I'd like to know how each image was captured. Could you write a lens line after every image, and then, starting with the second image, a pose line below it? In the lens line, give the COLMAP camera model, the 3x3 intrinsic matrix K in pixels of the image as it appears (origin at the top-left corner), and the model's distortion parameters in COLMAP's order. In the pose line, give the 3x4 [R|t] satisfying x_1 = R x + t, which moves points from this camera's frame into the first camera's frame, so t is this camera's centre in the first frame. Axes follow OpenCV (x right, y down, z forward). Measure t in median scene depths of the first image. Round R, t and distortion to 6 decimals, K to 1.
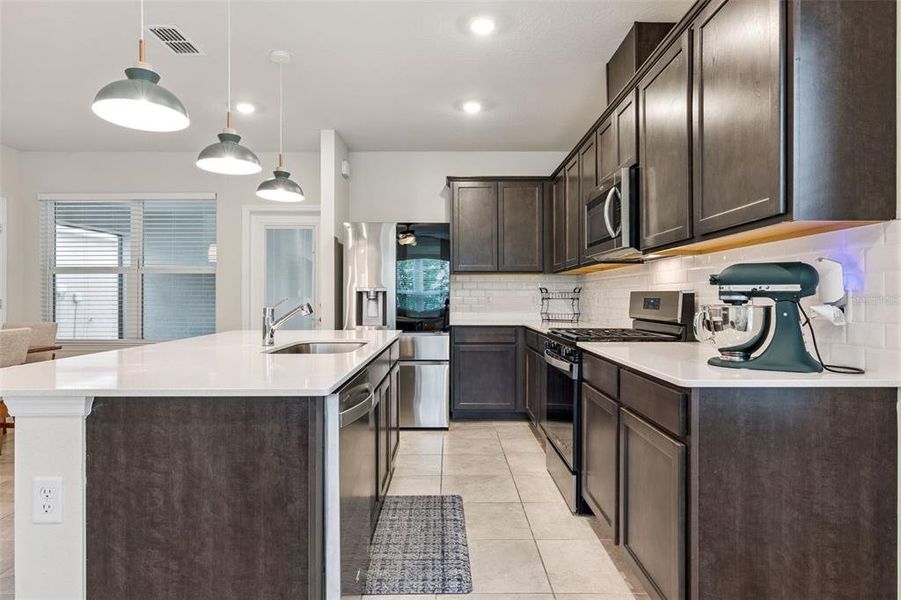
lens RADIAL K [[531.7, 0, 445.7], [0, 531.7, 297.5], [0, 0, 1]] dist [-0.001396, 0.000487]
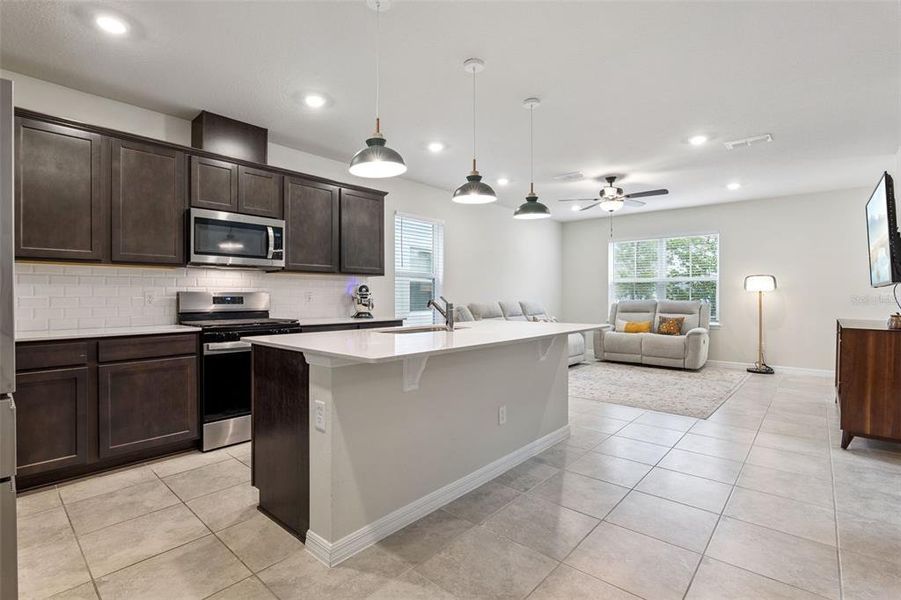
lens RADIAL K [[417.5, 0, 450.5], [0, 417.5, 300.0], [0, 0, 1]] dist [-0.014174, 0.000388]
pose [[-0.751083, -0.005532, 0.660185, -0.806064], [0.001084, 0.999953, 0.009612, -0.001423], [-0.660207, 0.007935, -0.751042, 1.404446]]
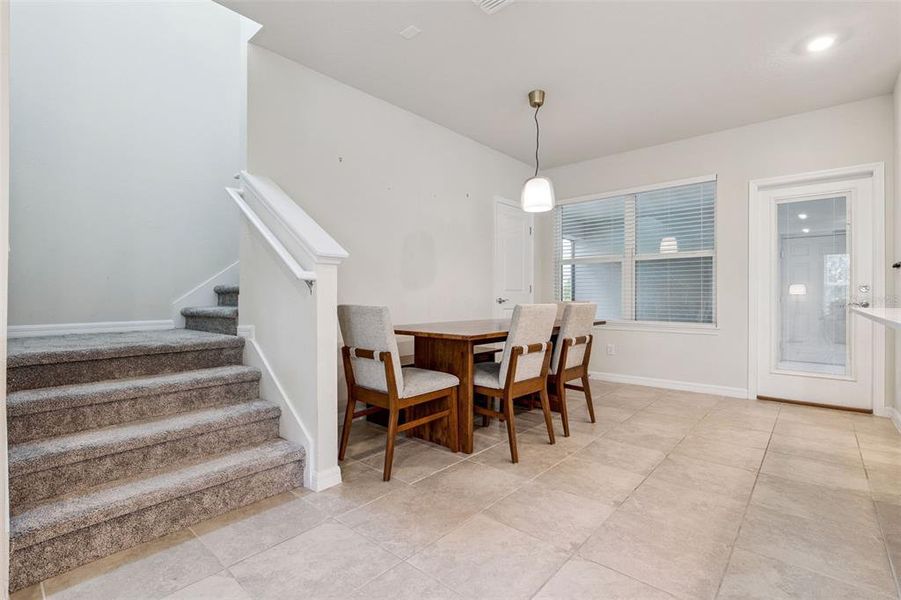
lens RADIAL K [[417.5, 0, 450.5], [0, 417.5, 300.0], [0, 0, 1]] dist [-0.014174, 0.000388]
pose [[0.752487, 0.002742, -0.658602, -0.489219], [0.000135, 0.999991, 0.004318, 0.053228], [0.658608, -0.003338, 0.752479, 0.171644]]
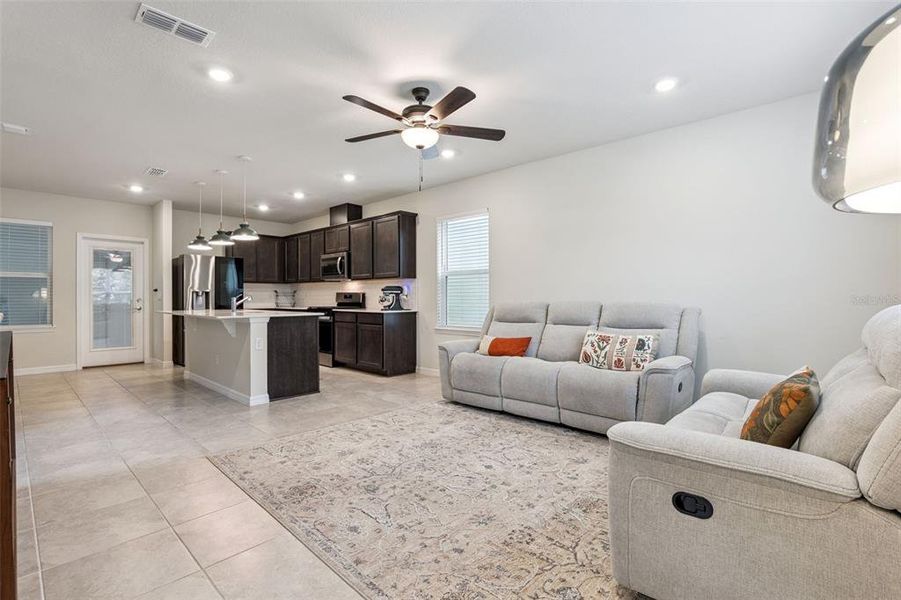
lens RADIAL K [[417.5, 0, 450.5], [0, 417.5, 300.0], [0, 0, 1]] dist [-0.014174, 0.000388]
pose [[0.674387, -0.003717, 0.738369, -0.870129], [0.001087, 0.999991, 0.004042, 0.019308], [-0.738378, -0.001924, 0.674385, -0.896558]]
